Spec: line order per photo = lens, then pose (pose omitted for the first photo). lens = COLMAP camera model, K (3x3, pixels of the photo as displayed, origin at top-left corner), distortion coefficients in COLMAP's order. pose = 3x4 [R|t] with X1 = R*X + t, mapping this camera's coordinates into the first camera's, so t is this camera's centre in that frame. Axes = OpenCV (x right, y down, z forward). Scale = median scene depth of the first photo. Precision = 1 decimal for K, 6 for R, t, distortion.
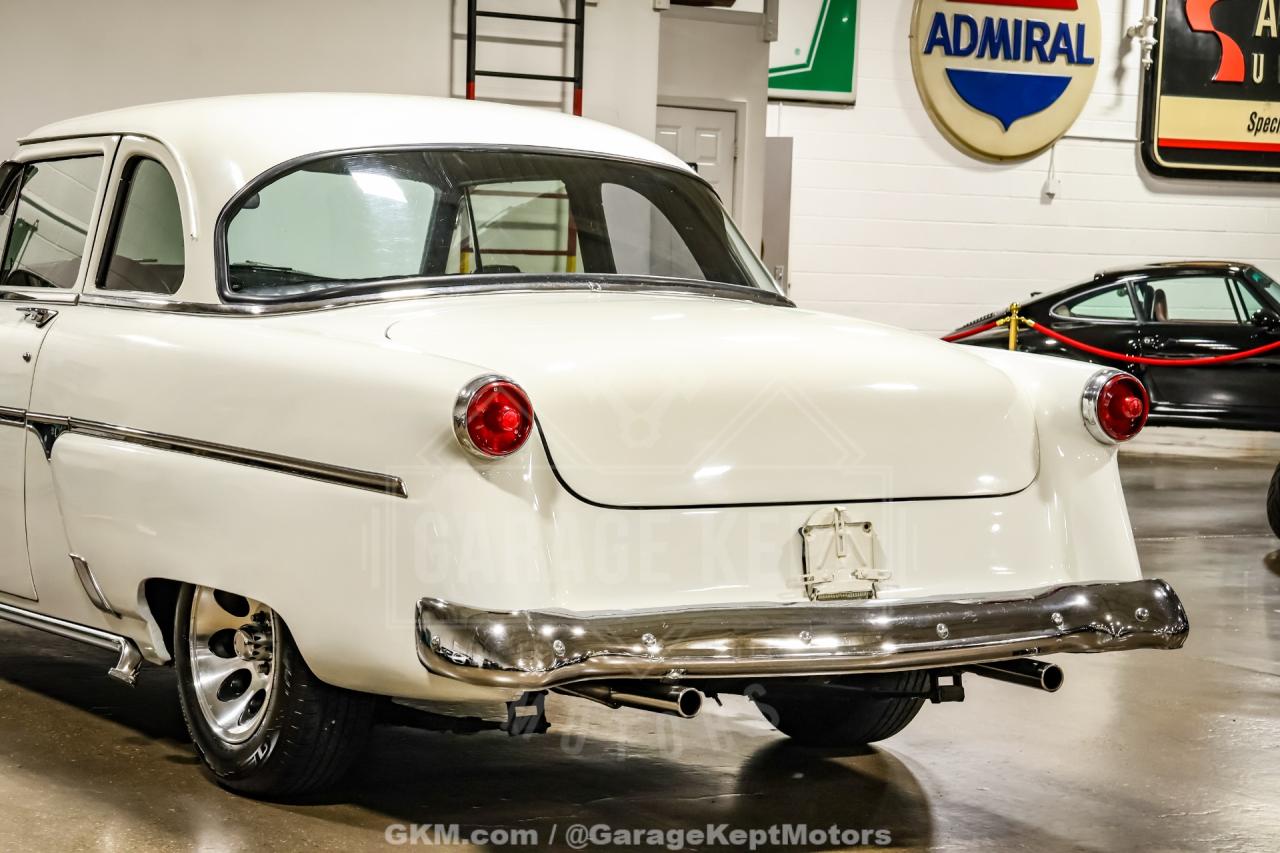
lens RADIAL K [[2821.1, 0, 613.9], [0, 2821.1, 443.7], [0, 0, 1]] dist [0.431901, 0.000000]
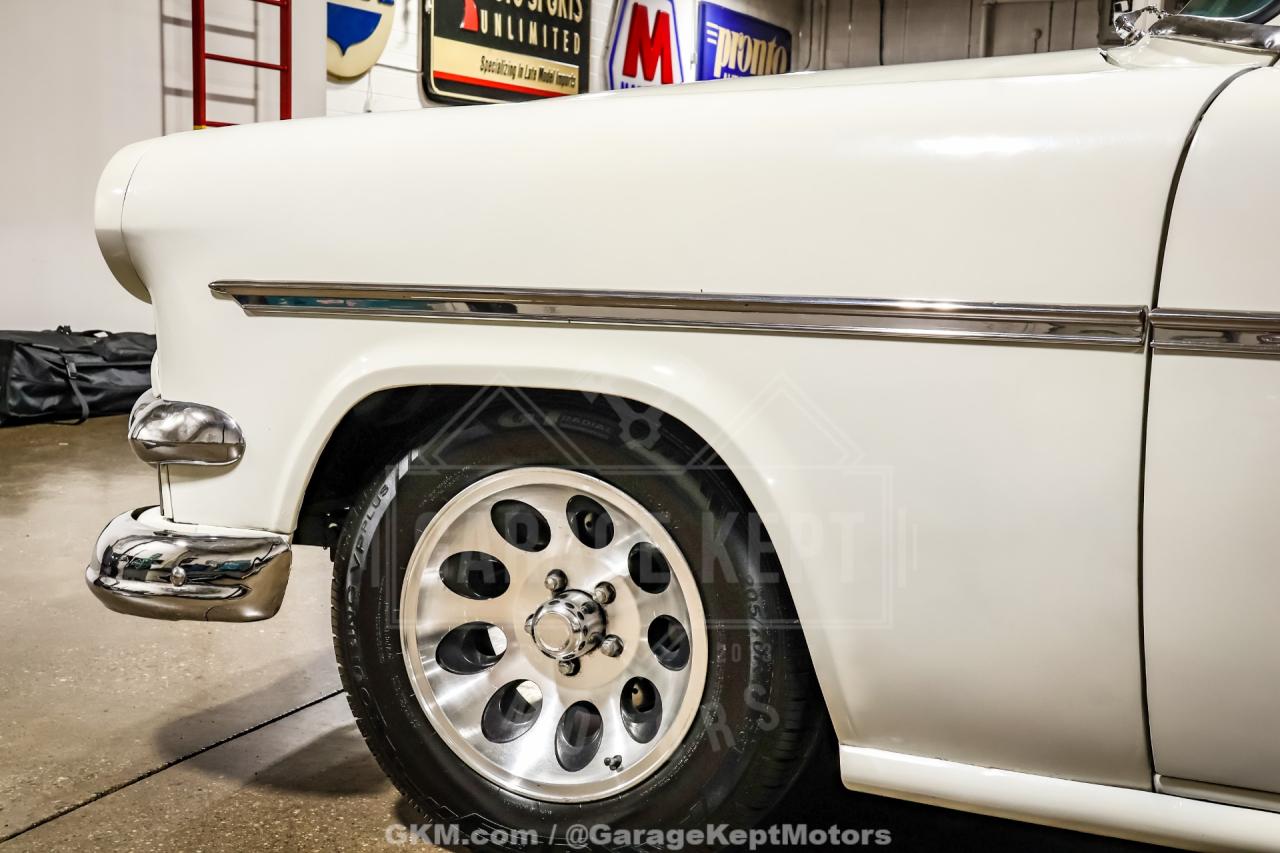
lens RADIAL K [[1738.0, 0, 643.0], [0, 1738.0, 402.8], [0, 0, 1]] dist [0.129902, 0.000000]
pose [[0.833203, -0.067818, 0.548792, -0.185450], [0.037409, 0.997090, 0.066420, -0.011256], [-0.551700, -0.034812, 0.833316, 0.364015]]
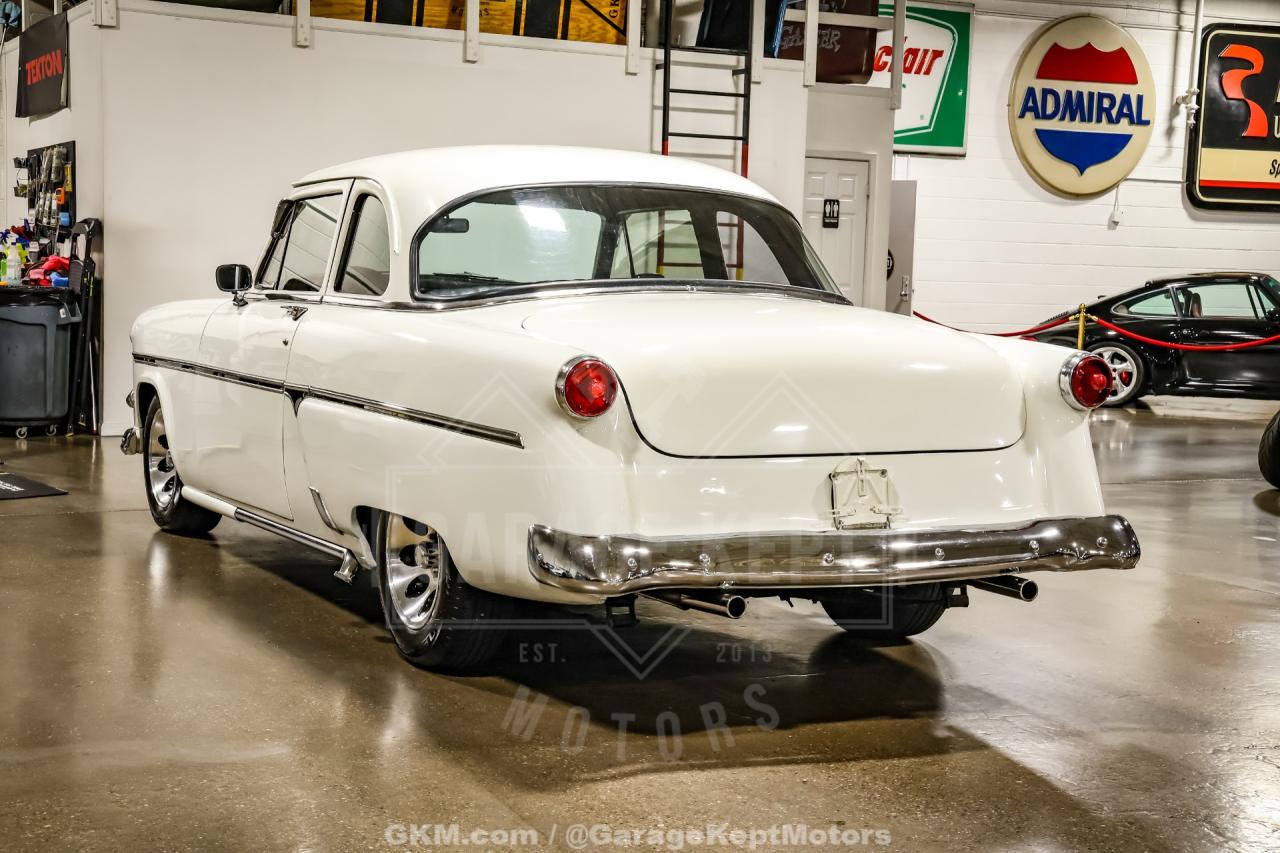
lens RADIAL K [[2032.1, 0, 631.8], [0, 2032.1, 438.4], [0, 0, 1]] dist [0.268427, 0.000000]
pose [[0.995854, 0.007222, -0.090674, 0.018095], [-0.005807, 0.999857, 0.015851, -0.000250], [0.090776, -0.015259, 0.995754, 0.017494]]
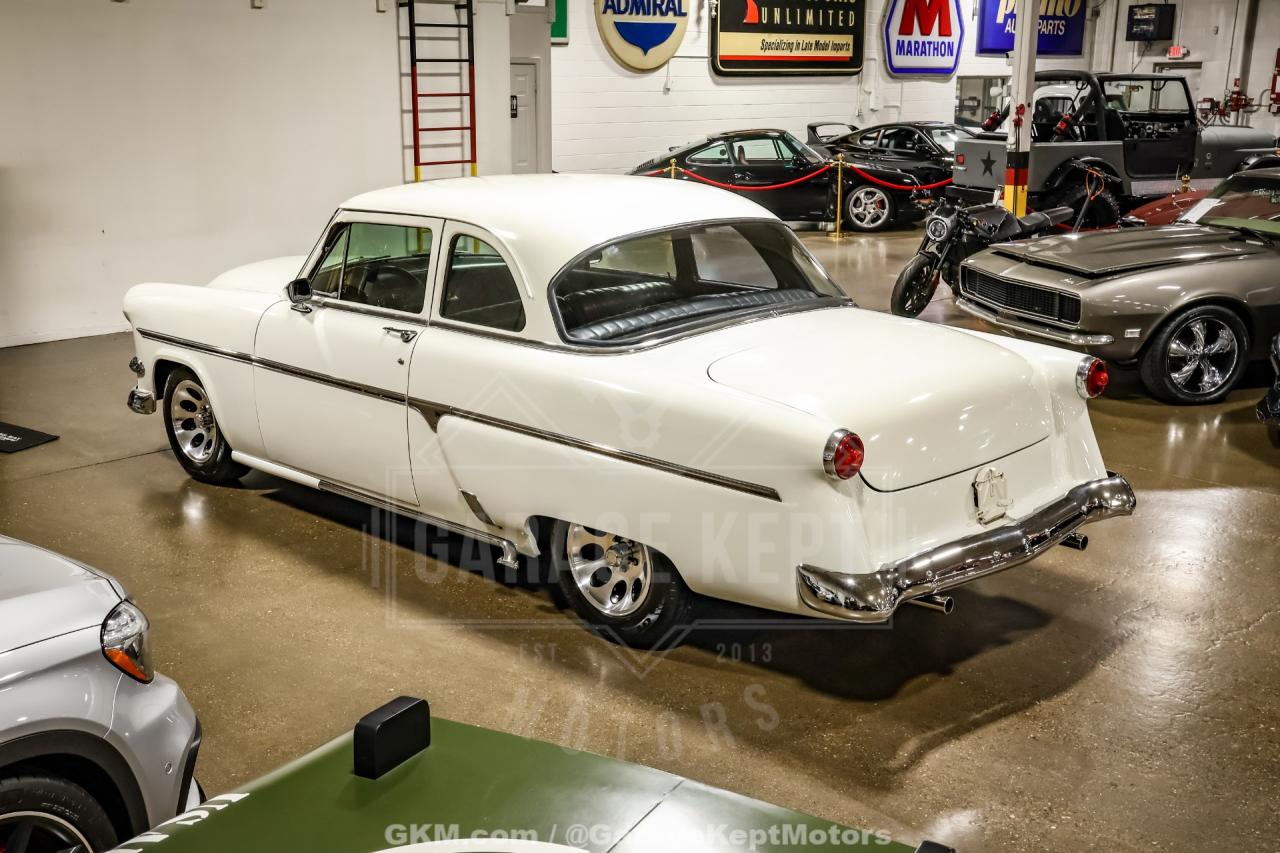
lens RADIAL K [[1494.3, 0, 639.4], [0, 1494.3, 423.7], [0, 0, 1]] dist [0.062814, 0.000000]
pose [[0.974125, -0.082787, 0.210302, -0.096176], [0.045589, 0.983346, 0.175933, -0.052708], [-0.221365, -0.161793, 0.961676, 0.053878]]
